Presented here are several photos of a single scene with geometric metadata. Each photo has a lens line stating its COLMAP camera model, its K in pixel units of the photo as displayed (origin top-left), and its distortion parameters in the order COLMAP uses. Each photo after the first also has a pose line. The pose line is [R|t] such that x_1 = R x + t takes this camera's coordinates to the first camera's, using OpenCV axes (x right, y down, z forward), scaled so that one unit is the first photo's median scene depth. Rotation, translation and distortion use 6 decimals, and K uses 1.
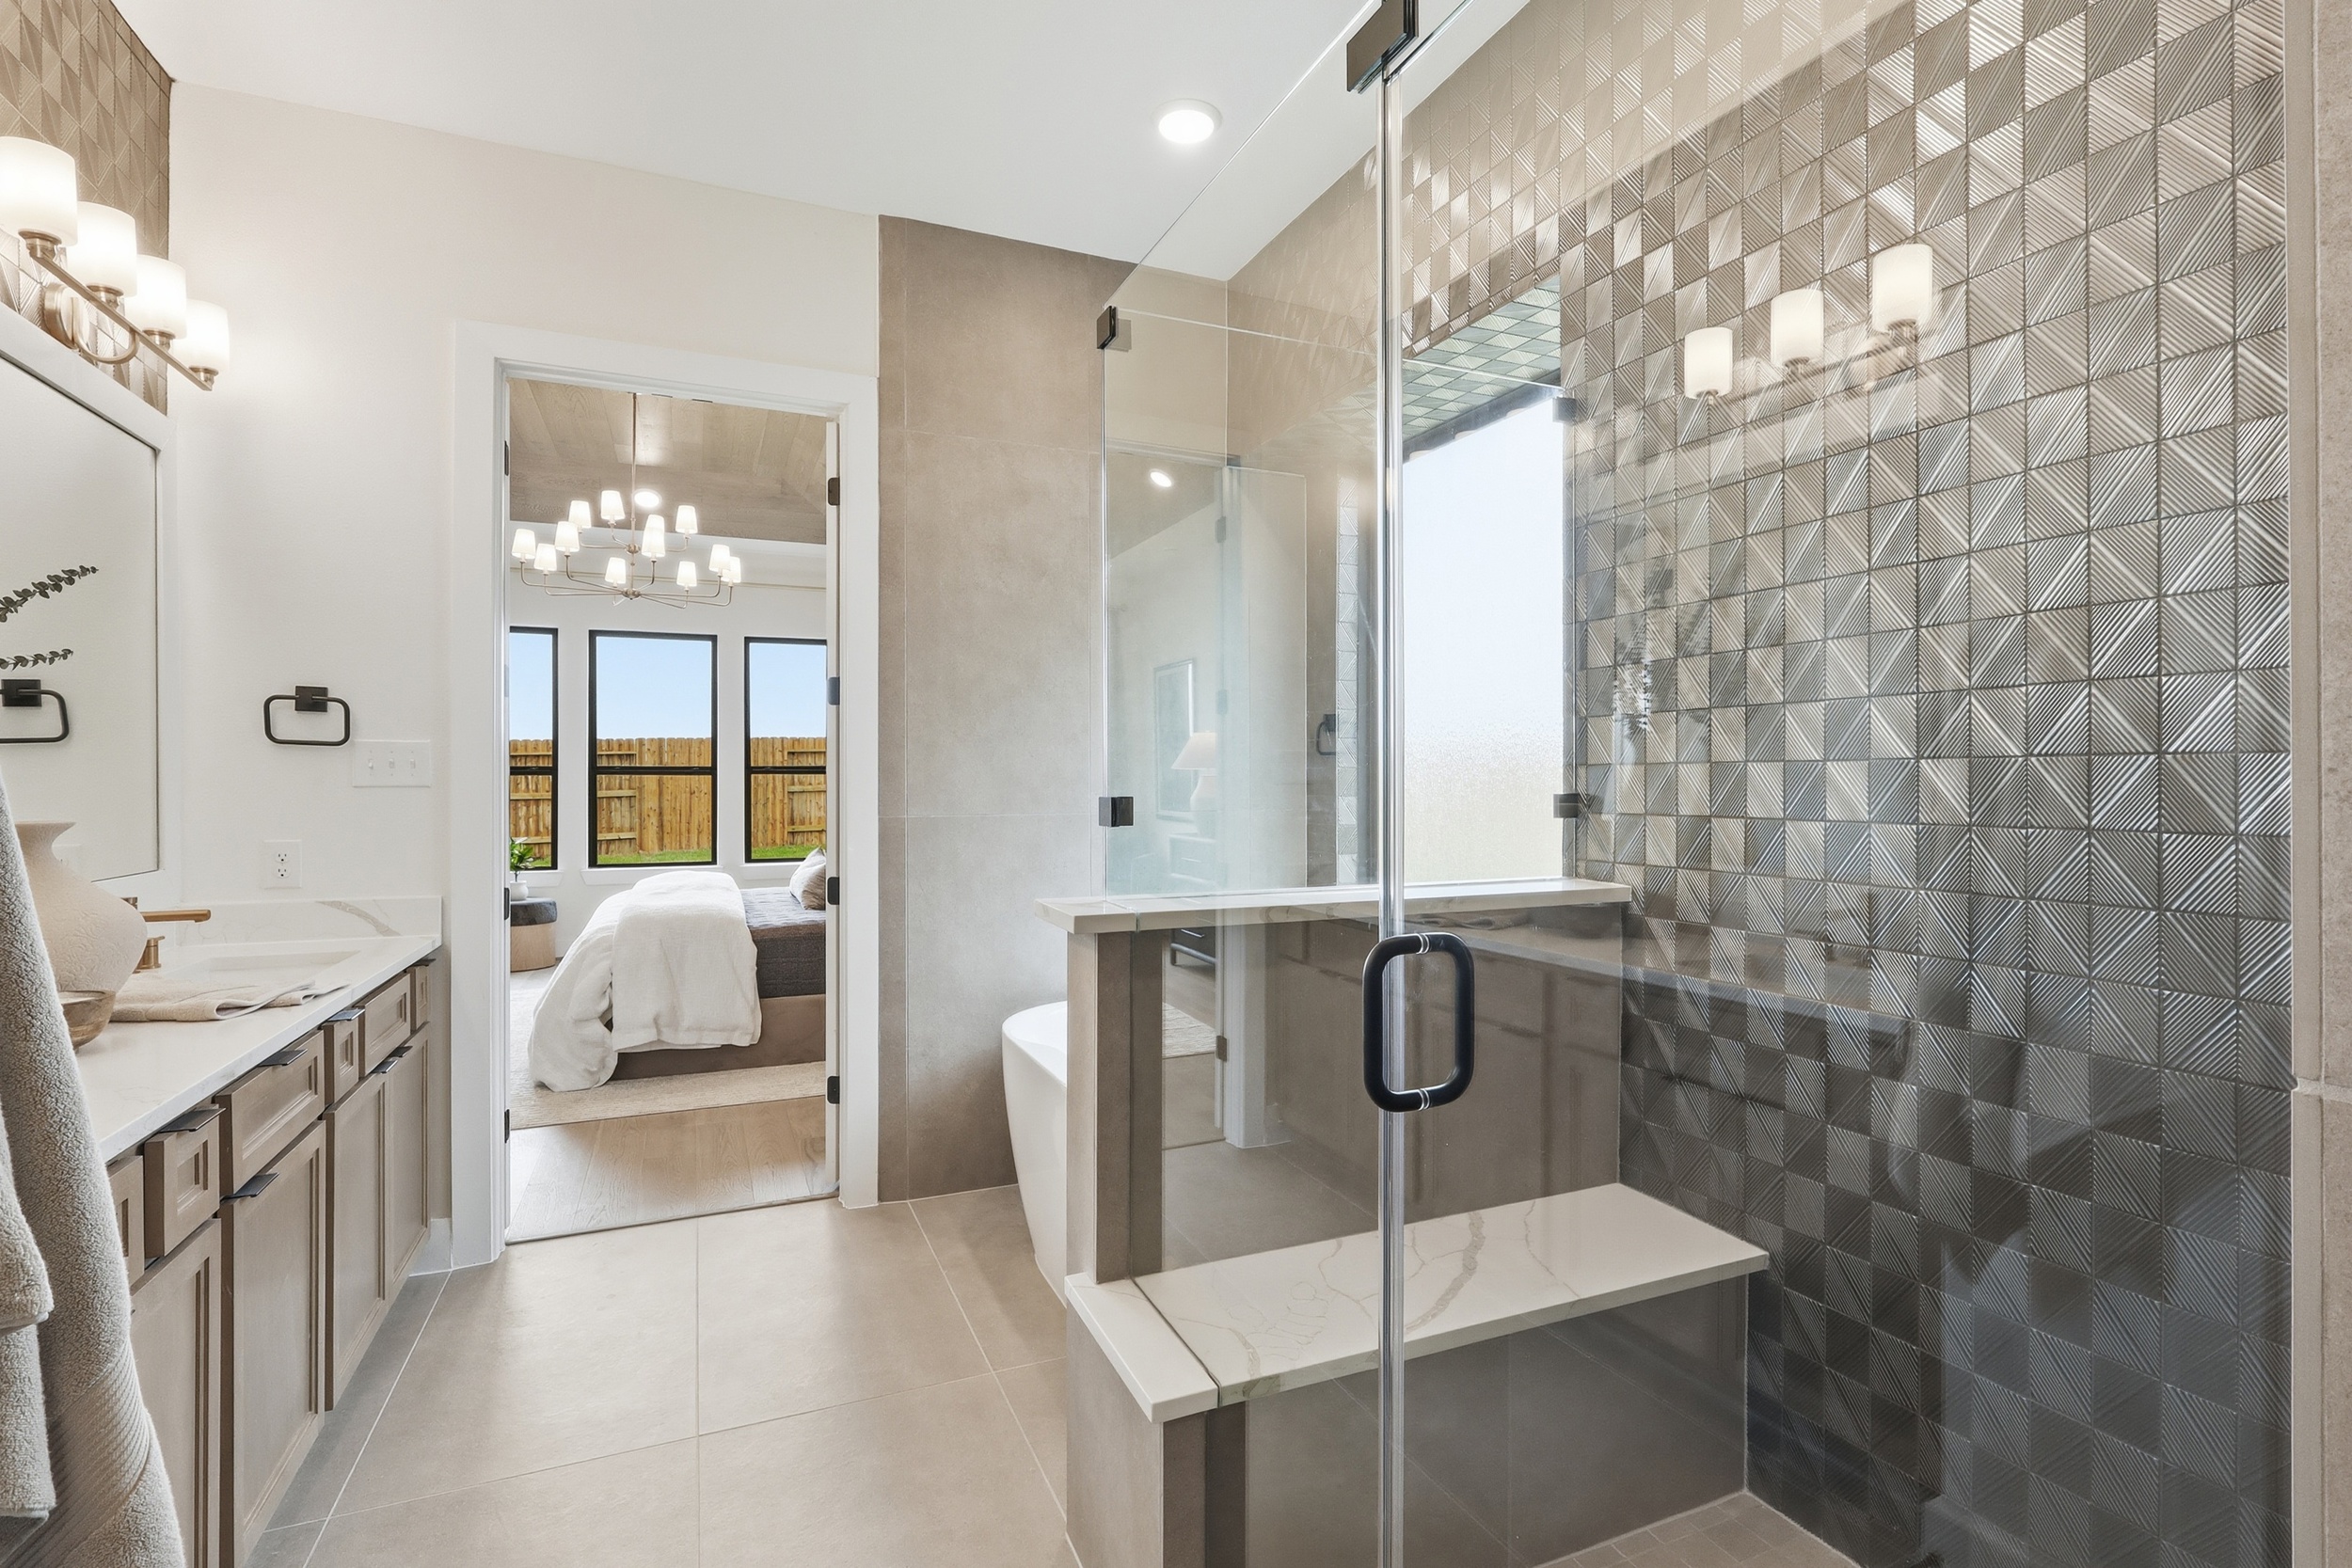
lens RADIAL K [[1079.9, 0, 1192.8], [0, 1079.9, 784.0], [0, 0, 1]] dist [-0.004446, -0.000168]
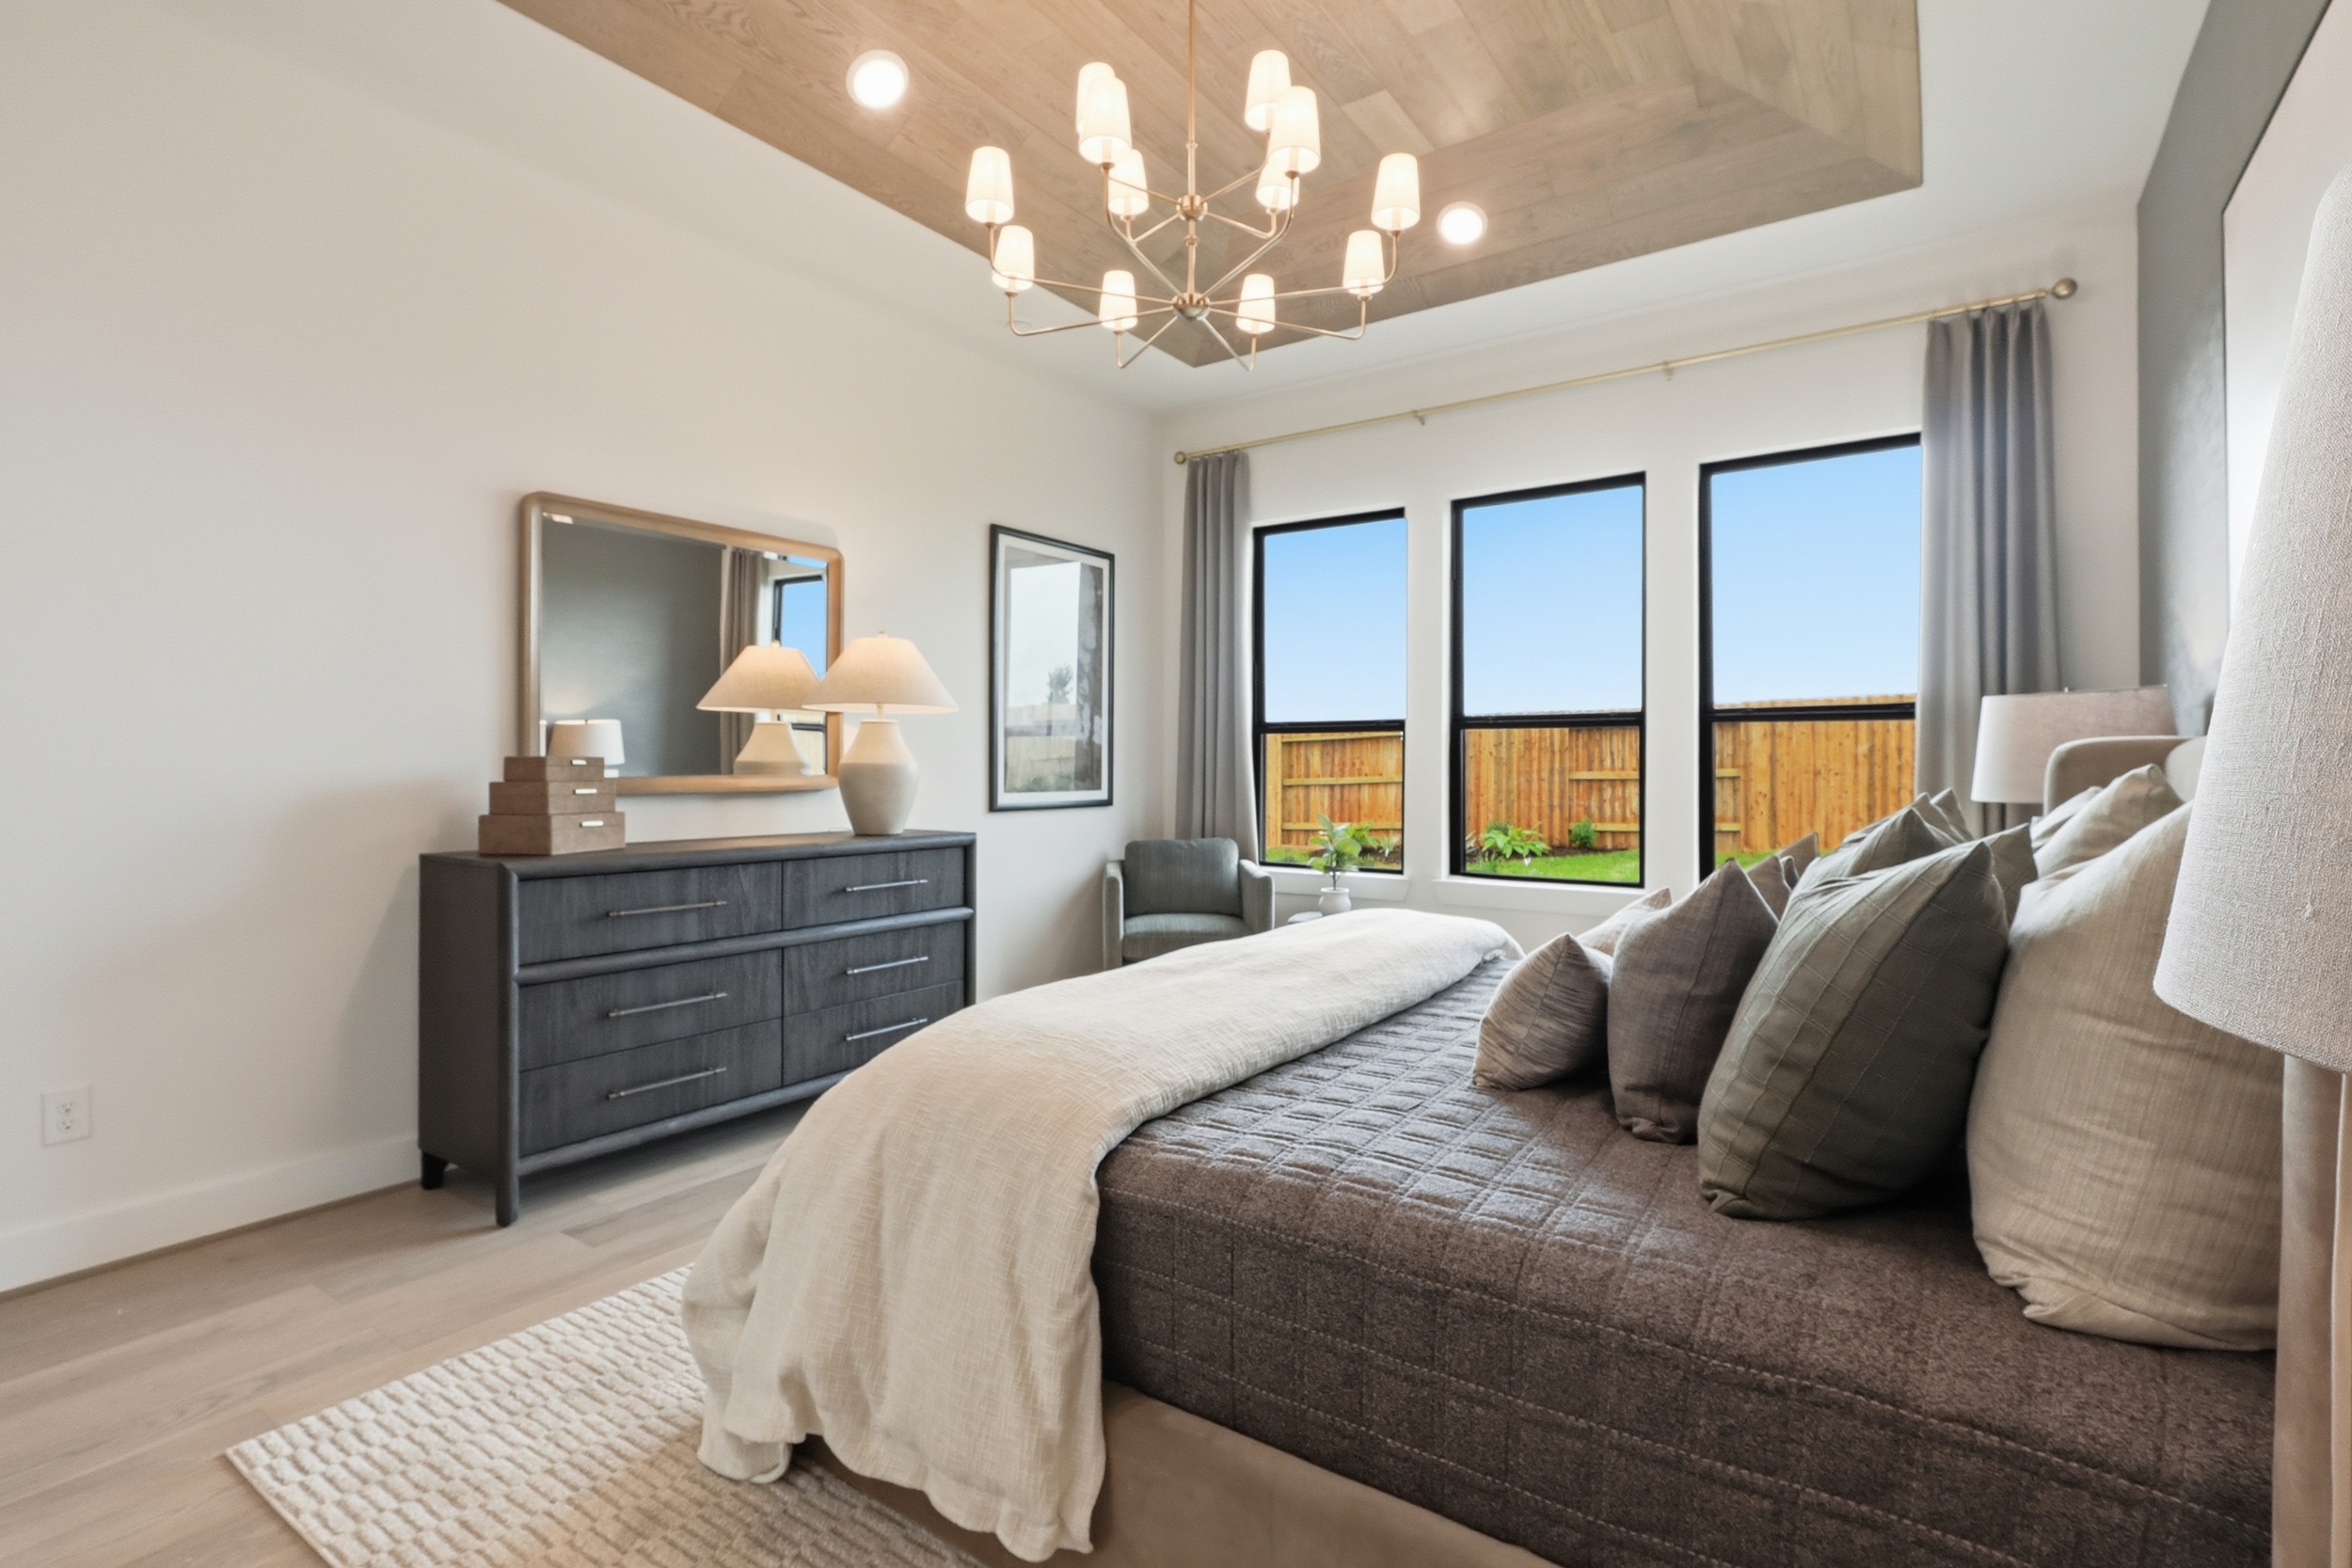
lens RADIAL K [[1079.9, 0, 1192.8], [0, 1079.9, 784.0], [0, 0, 1]] dist [-0.004446, -0.000168]
pose [[0.498085, 0.009381, -0.867078, -0.042930], [0.000473, 0.999938, 0.011090, 0.008077], [0.867128, -0.005934, 0.498050, 0.285808]]
